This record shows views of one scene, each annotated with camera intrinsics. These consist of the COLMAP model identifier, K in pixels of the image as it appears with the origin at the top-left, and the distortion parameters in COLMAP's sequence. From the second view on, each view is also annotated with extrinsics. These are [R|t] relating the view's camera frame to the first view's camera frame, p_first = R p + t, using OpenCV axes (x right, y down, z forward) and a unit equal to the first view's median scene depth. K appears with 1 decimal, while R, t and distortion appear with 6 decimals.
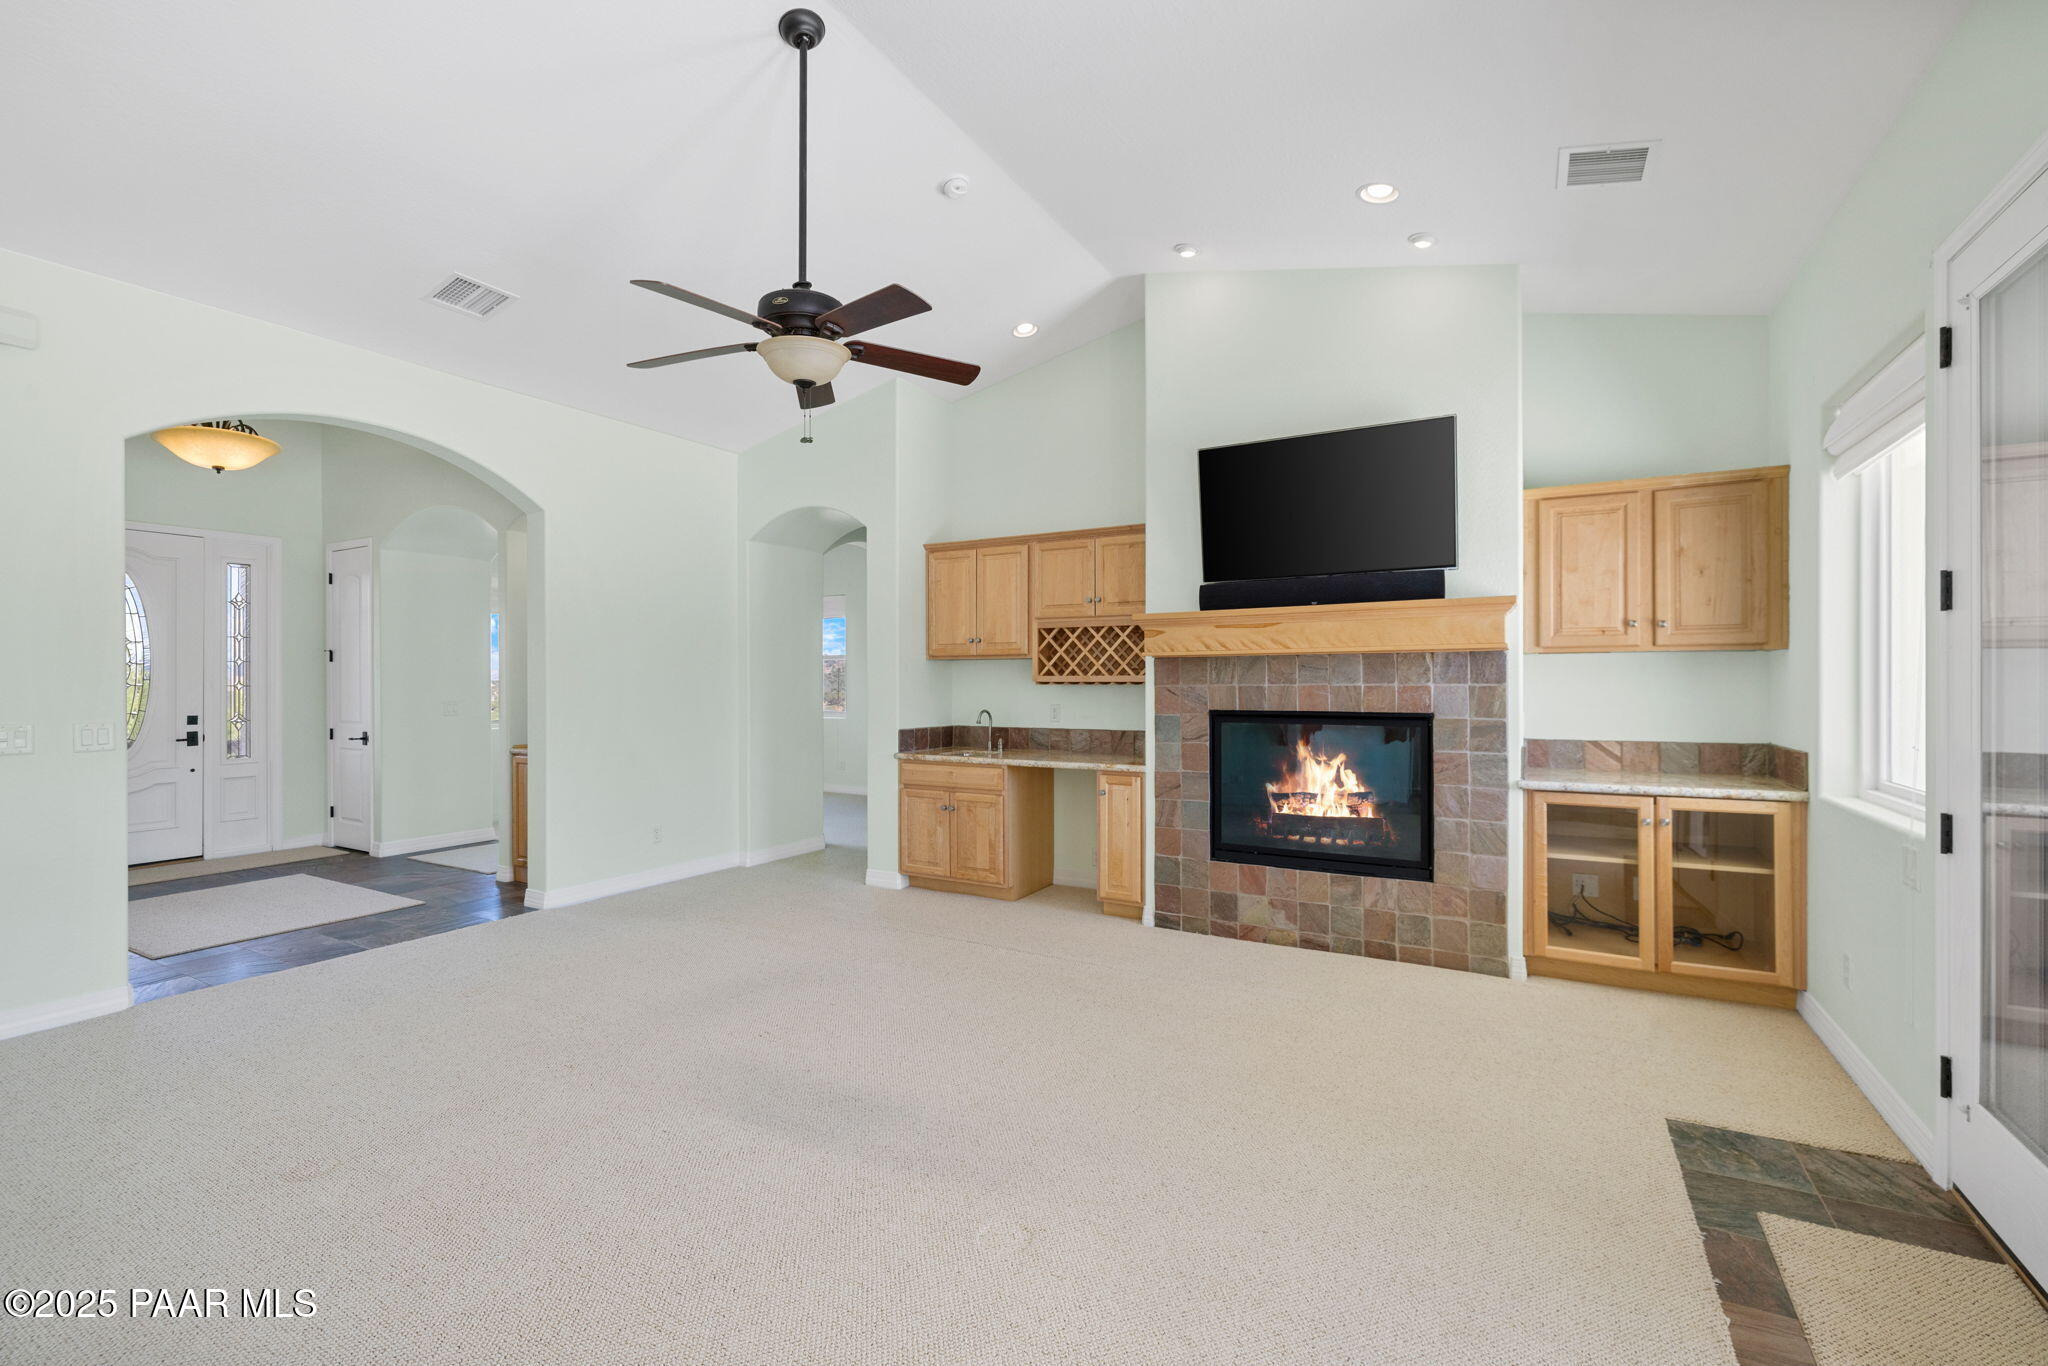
lens RADIAL K [[867.7, 0, 1024.0], [0, 867.7, 683.0], [0, 0, 1]] dist [-0.002854, -0.000689]
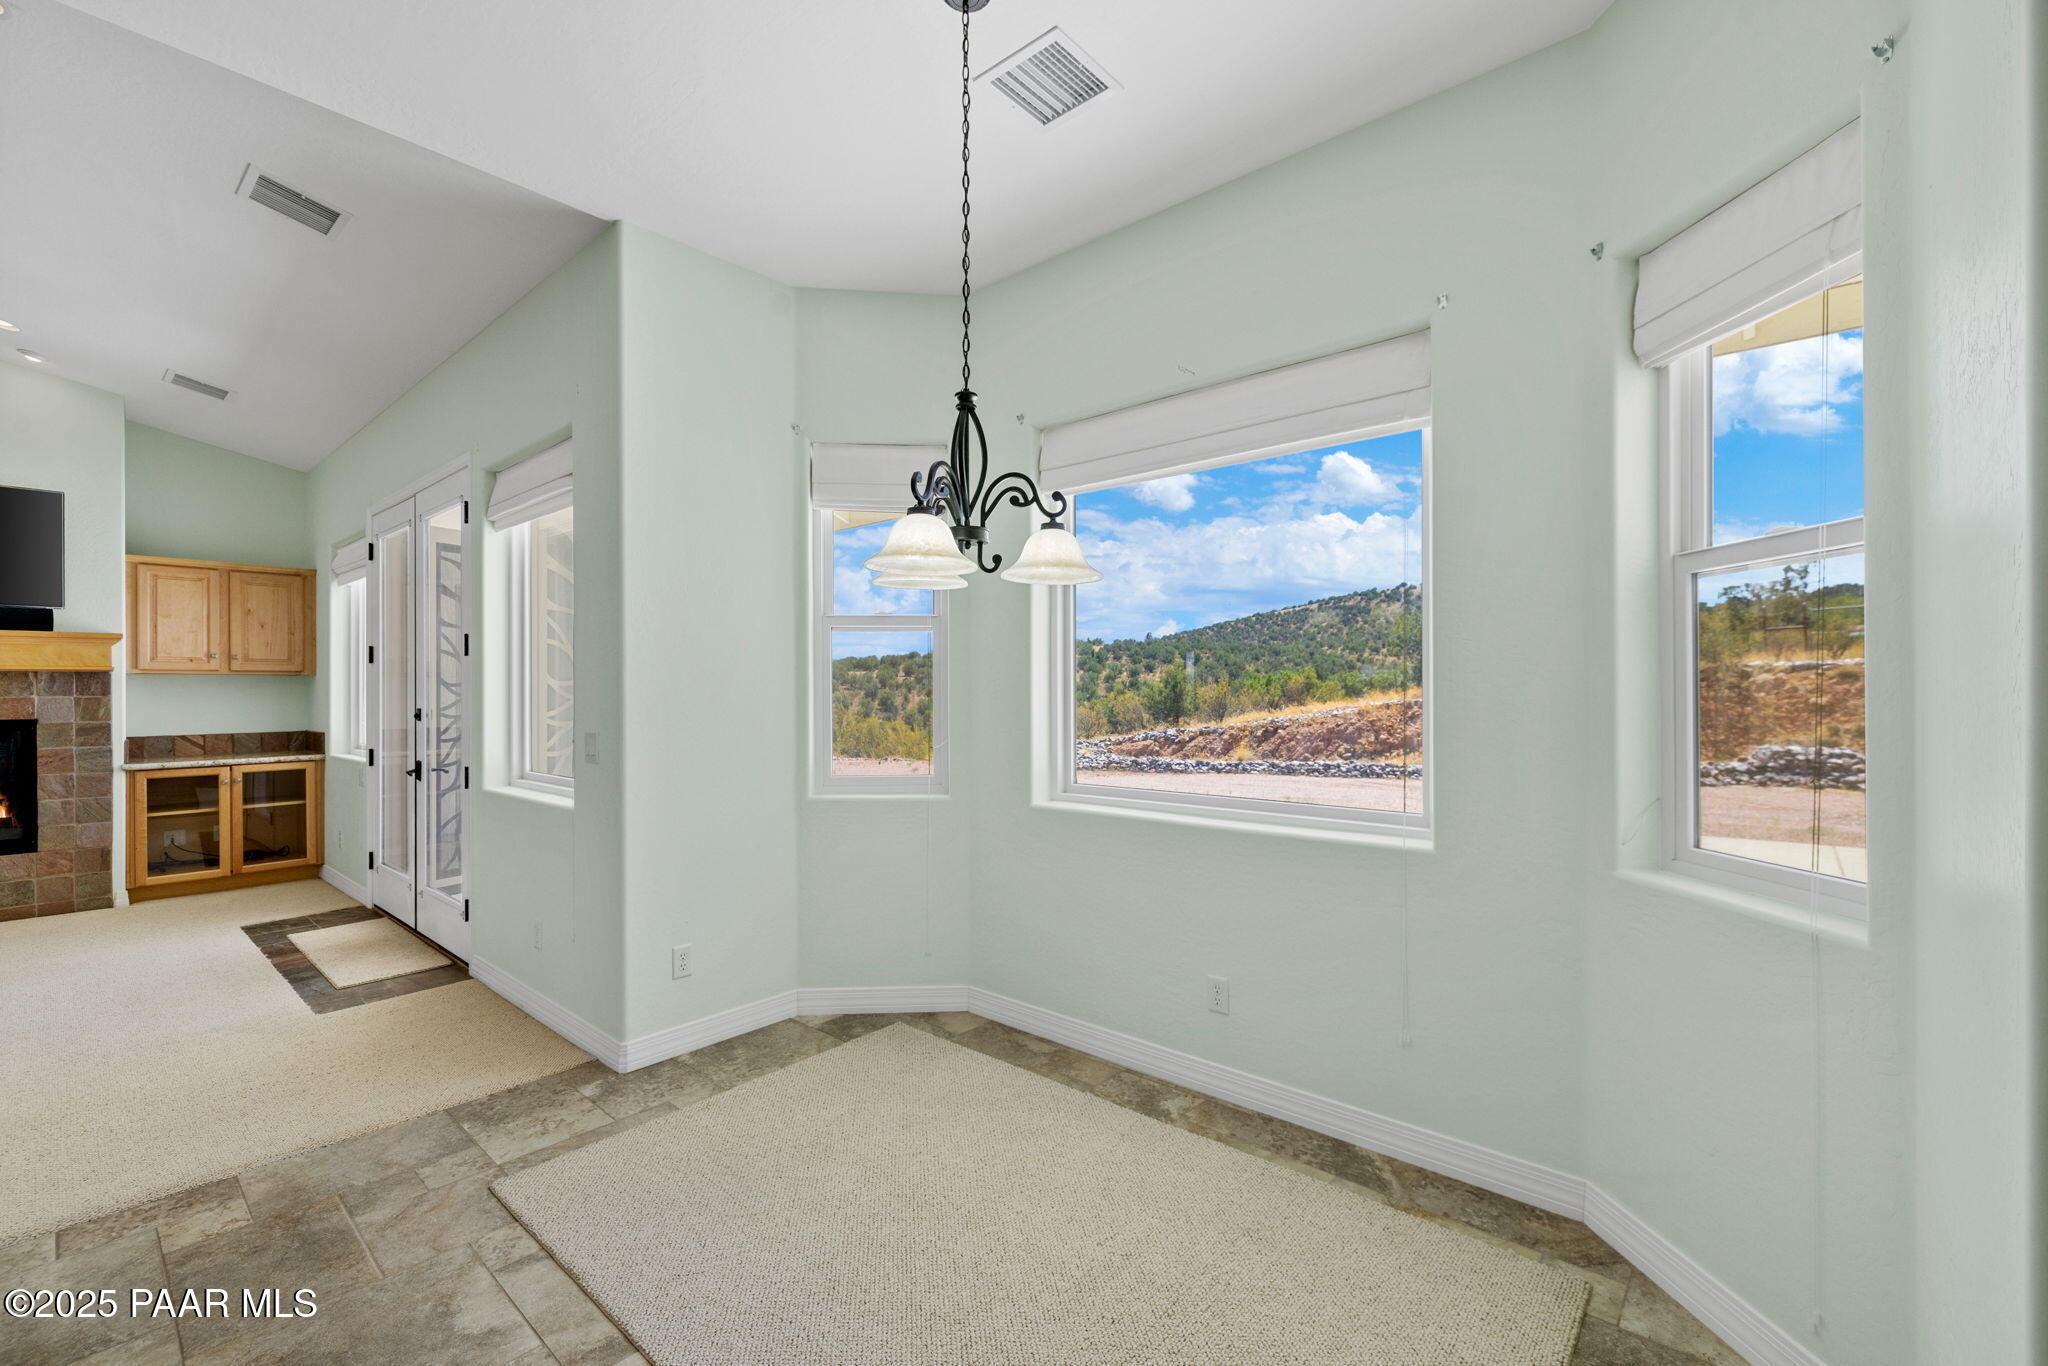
lens RADIAL K [[863.8, 0, 1057.4], [0, 863.8, 685.8], [0, 0, 1]] dist [-0.002506, -0.000678]
pose [[0.167142, 0.006007, 0.985914, -0.544408], [0.005910, 0.999957, -0.007094, 0.003391], [-0.985915, 0.007013, 0.167100, -0.718077]]
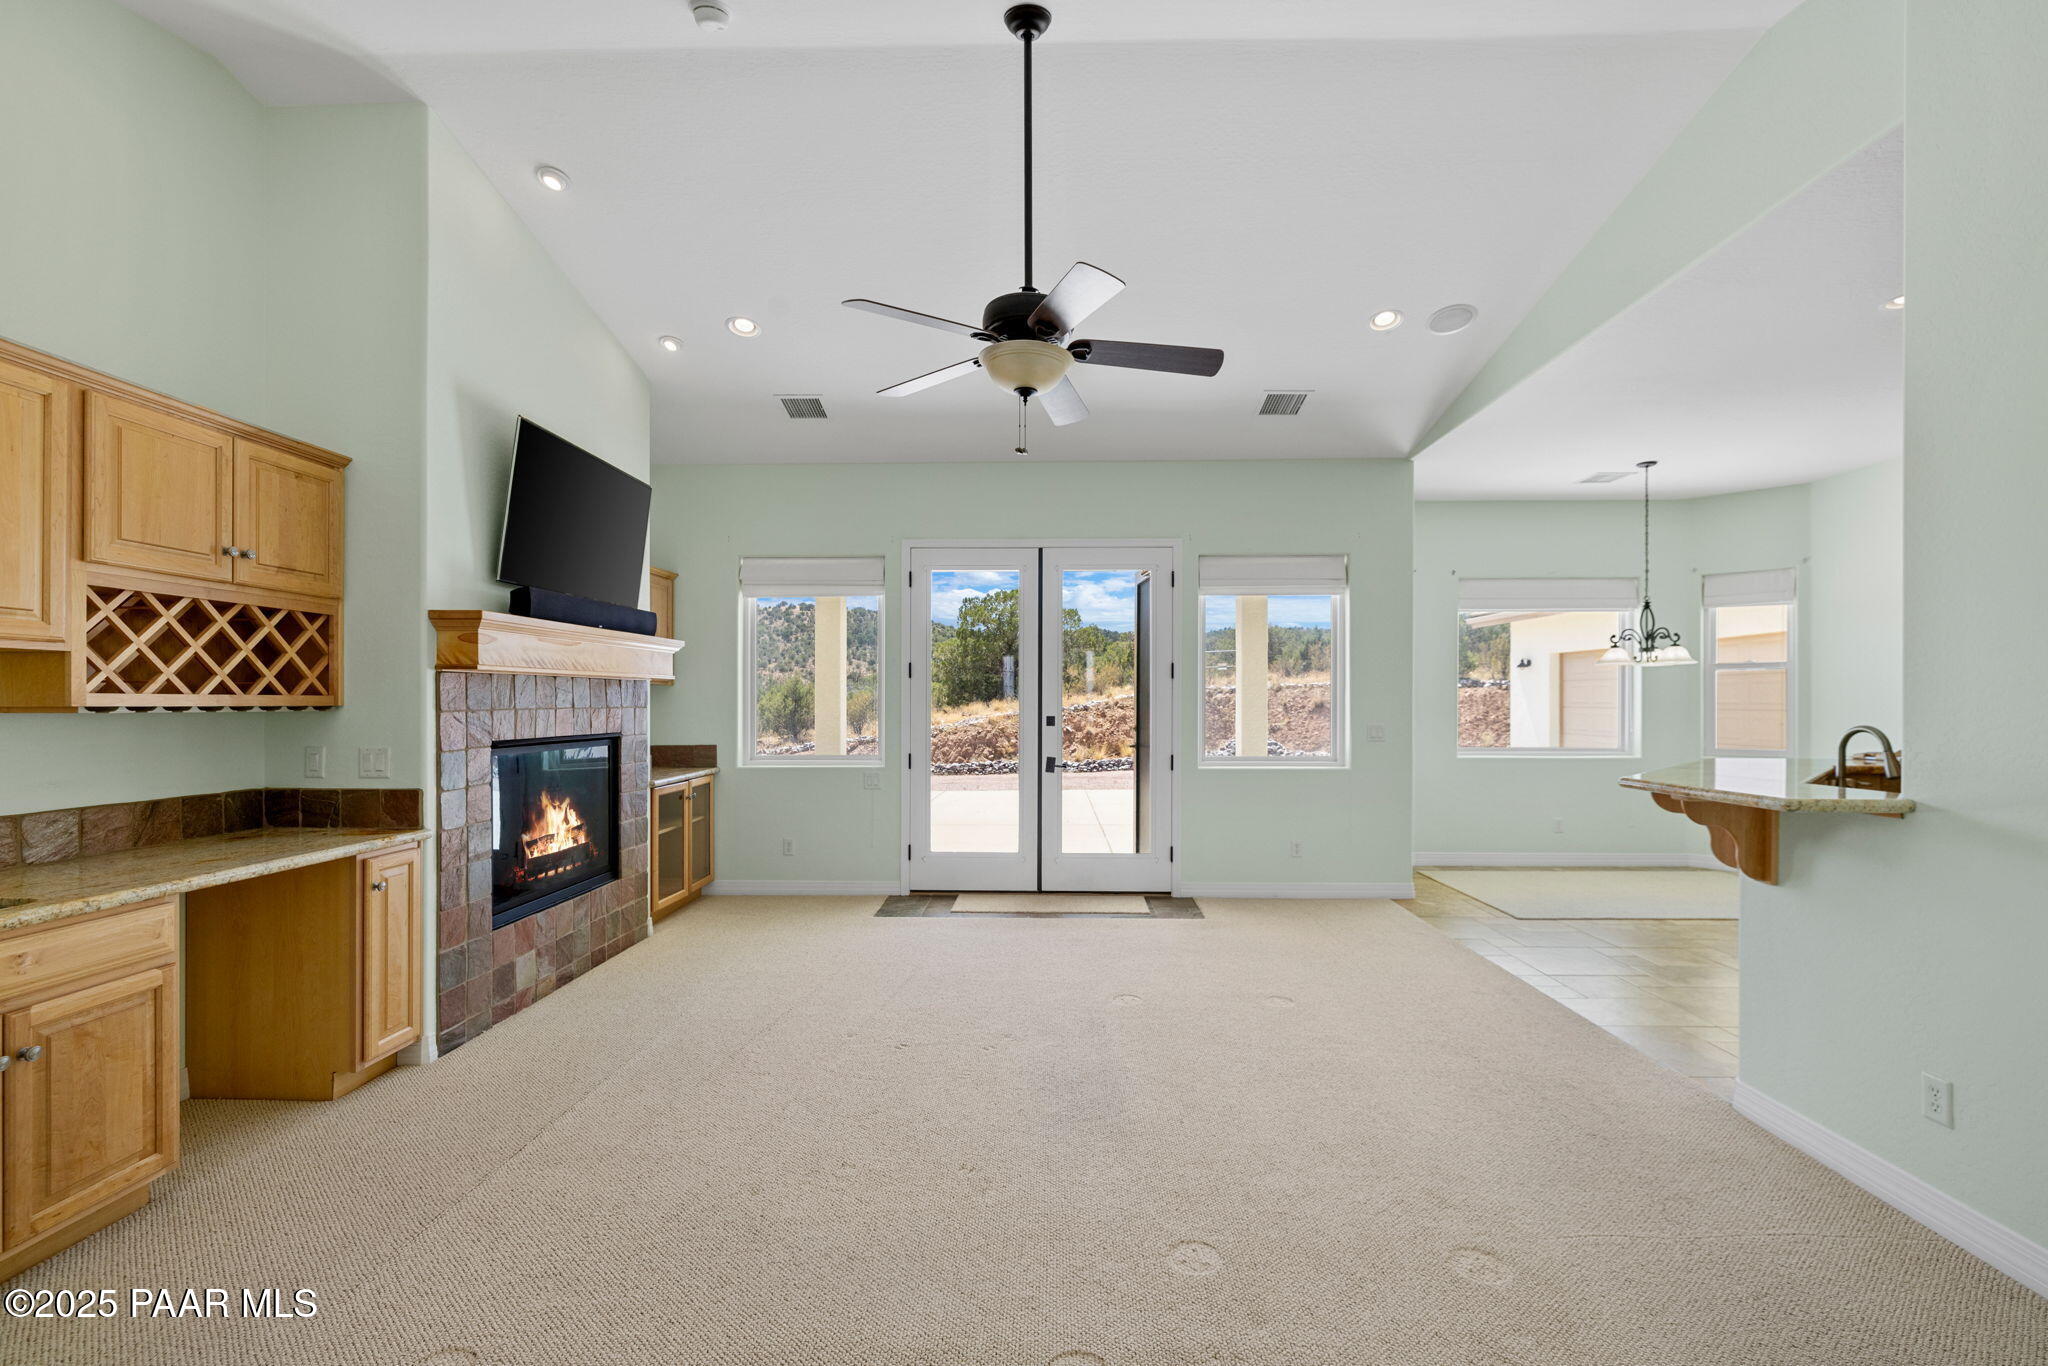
lens RADIAL K [[867.7, 0, 1024.0], [0, 867.7, 683.0], [0, 0, 1]] dist [-0.002854, -0.000689]
pose [[-0.490524, 0.022040, 0.871149, -0.842500], [0.003903, 0.999726, -0.023096, -0.002508], [-0.871419, -0.007929, -0.490475, 1.140238]]
